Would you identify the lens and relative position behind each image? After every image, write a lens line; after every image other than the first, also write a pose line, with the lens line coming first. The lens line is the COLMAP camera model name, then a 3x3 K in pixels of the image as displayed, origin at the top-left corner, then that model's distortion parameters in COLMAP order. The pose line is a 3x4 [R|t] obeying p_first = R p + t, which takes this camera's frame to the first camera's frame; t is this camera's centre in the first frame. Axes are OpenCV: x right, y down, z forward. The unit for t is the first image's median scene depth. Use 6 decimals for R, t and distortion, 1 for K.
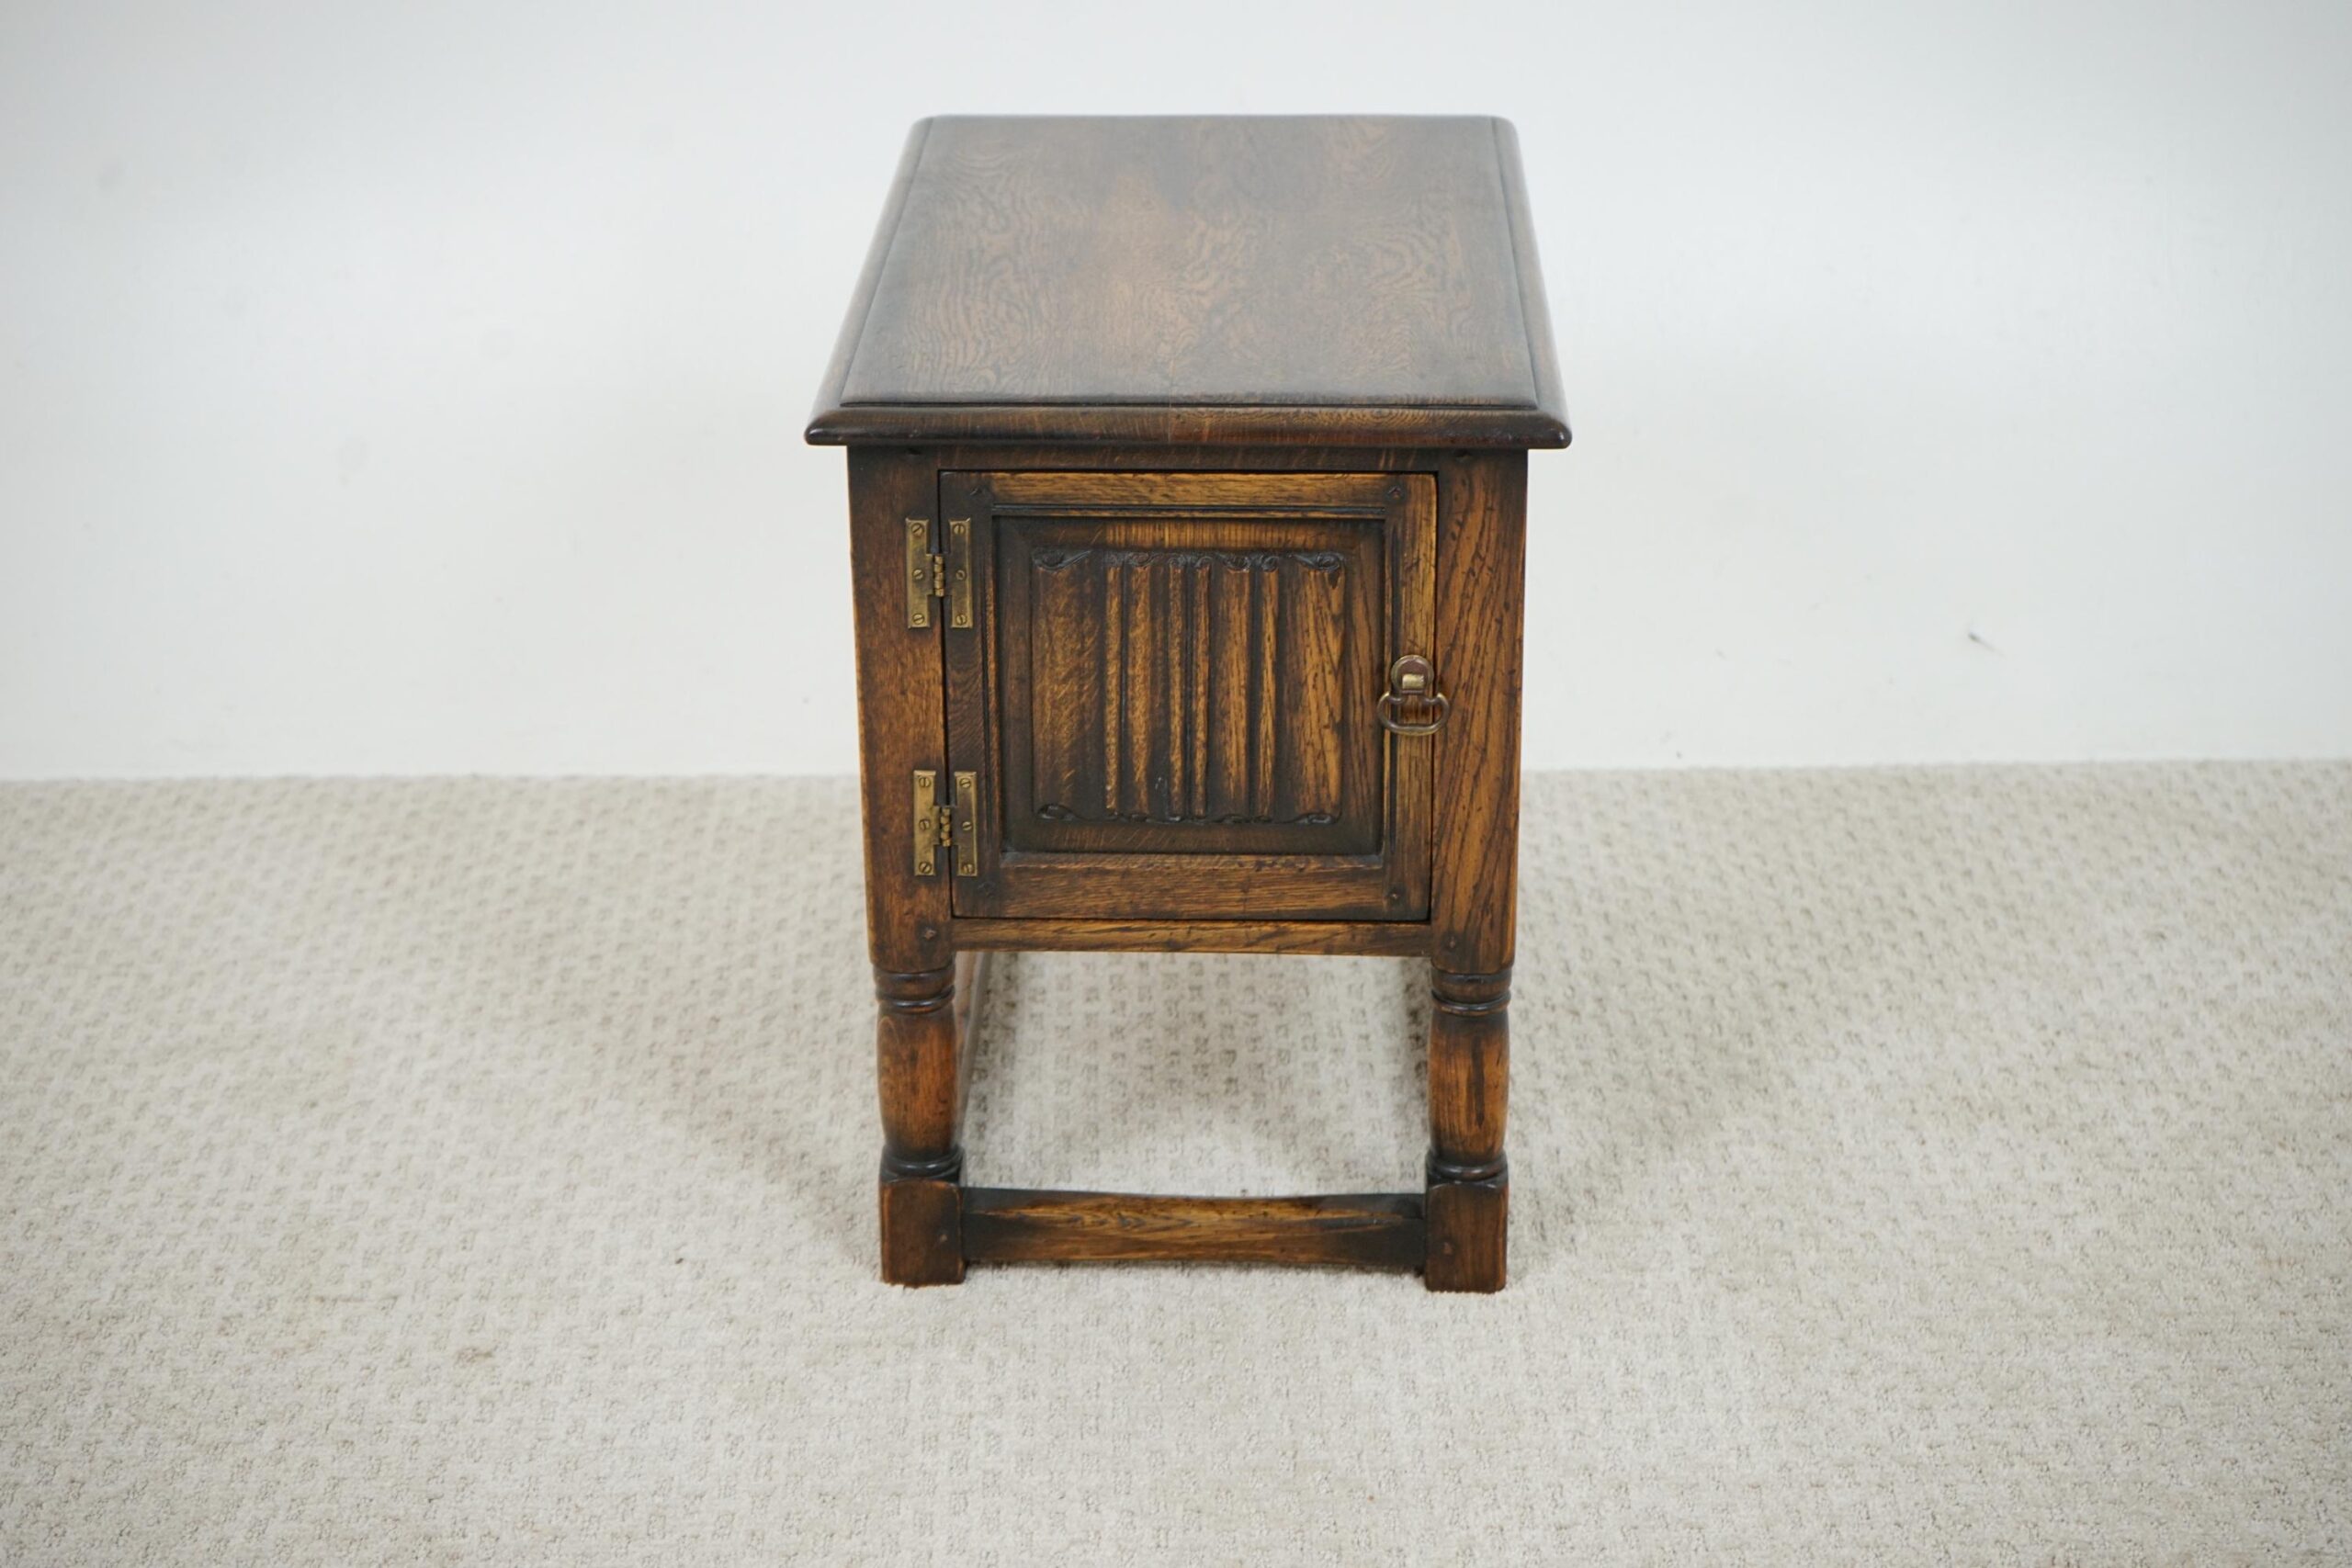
lens RADIAL K [[4241.1, 0, 1176.6], [0, 4241.1, 773.9], [0, 0, 1]] dist [-0.080674, -0.079073]
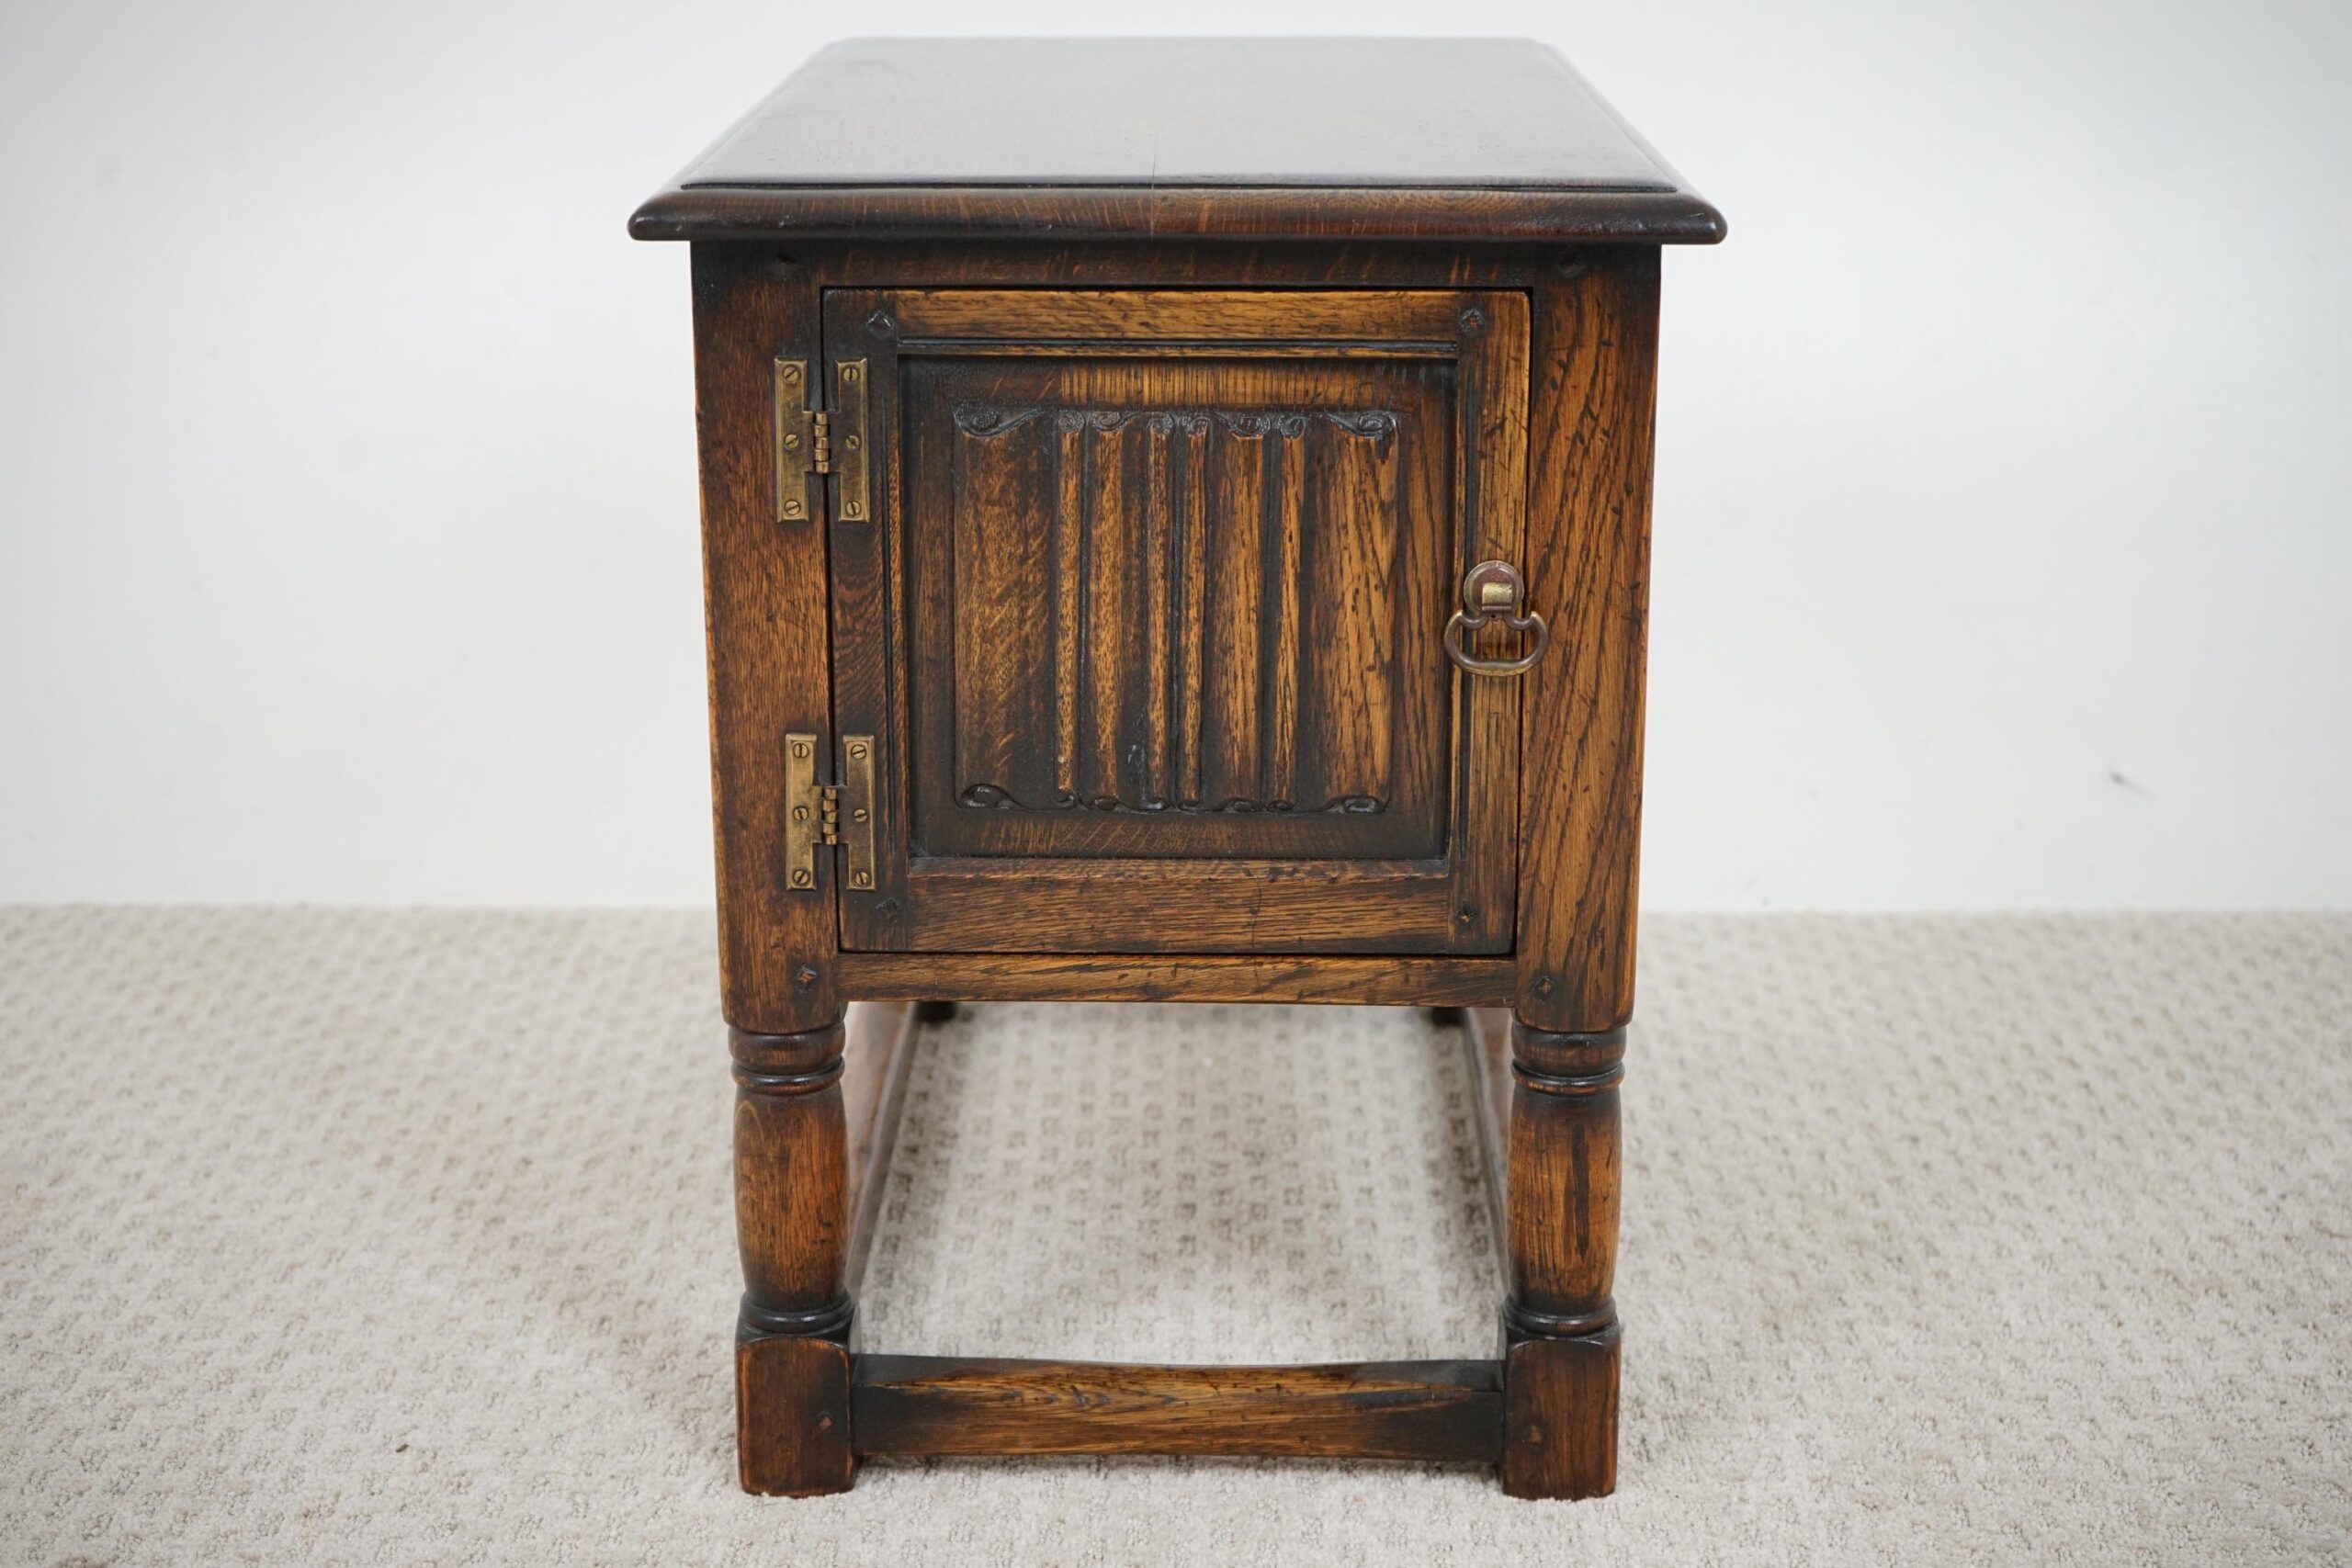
lens RADIAL K [[3739.0, 0, 1183.4], [0, 3739.0, 782.4], [0, 0, 1]] dist [-0.022240, -0.015448]
pose [[0.999747, 0.001069, 0.022469, -0.009825], [0.001539, 0.993282, -0.115706, 0.079618], [-0.022442, 0.115711, 0.993029, 0.384442]]
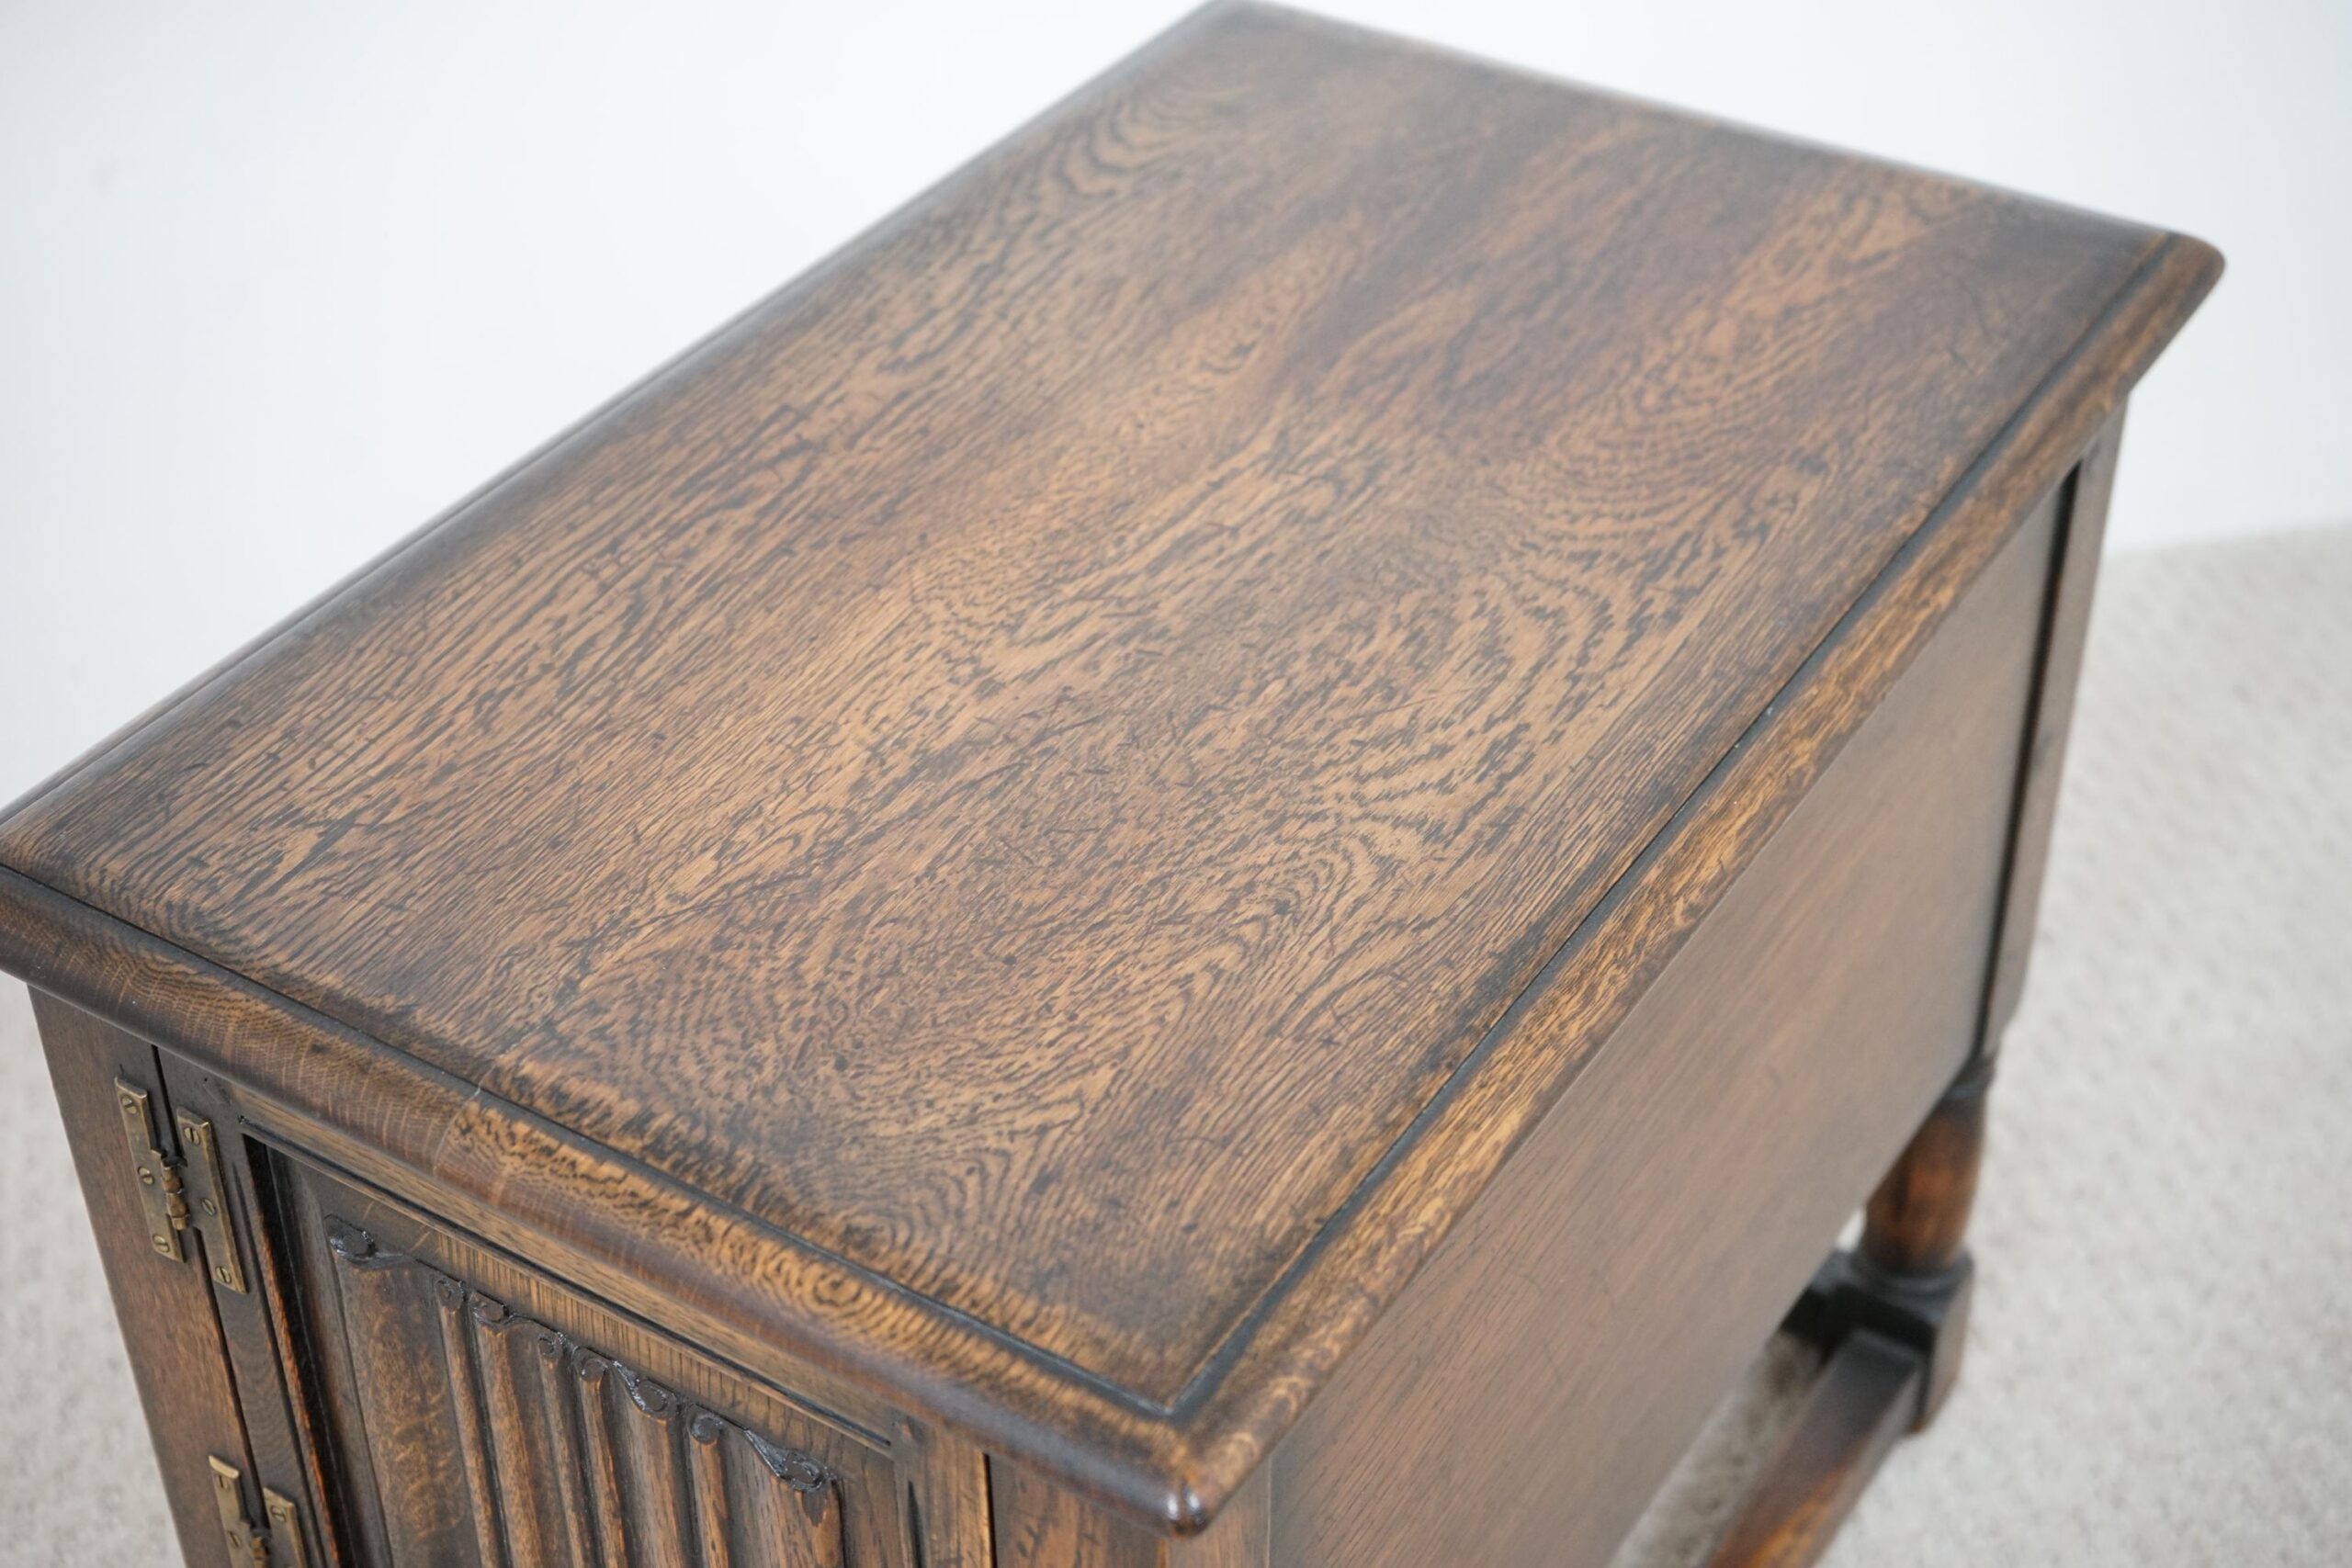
lens RADIAL K [[3489.6, 0, 1180.6], [0, 3489.6, 809.2], [0, 0, 1]] dist [0.003154, -0.019338]
pose [[0.859982, 0.308188, -0.406757, 0.196951], [-0.197095, 0.935791, 0.292316, -0.229668], [0.470728, -0.171217, 0.865506, 0.696142]]
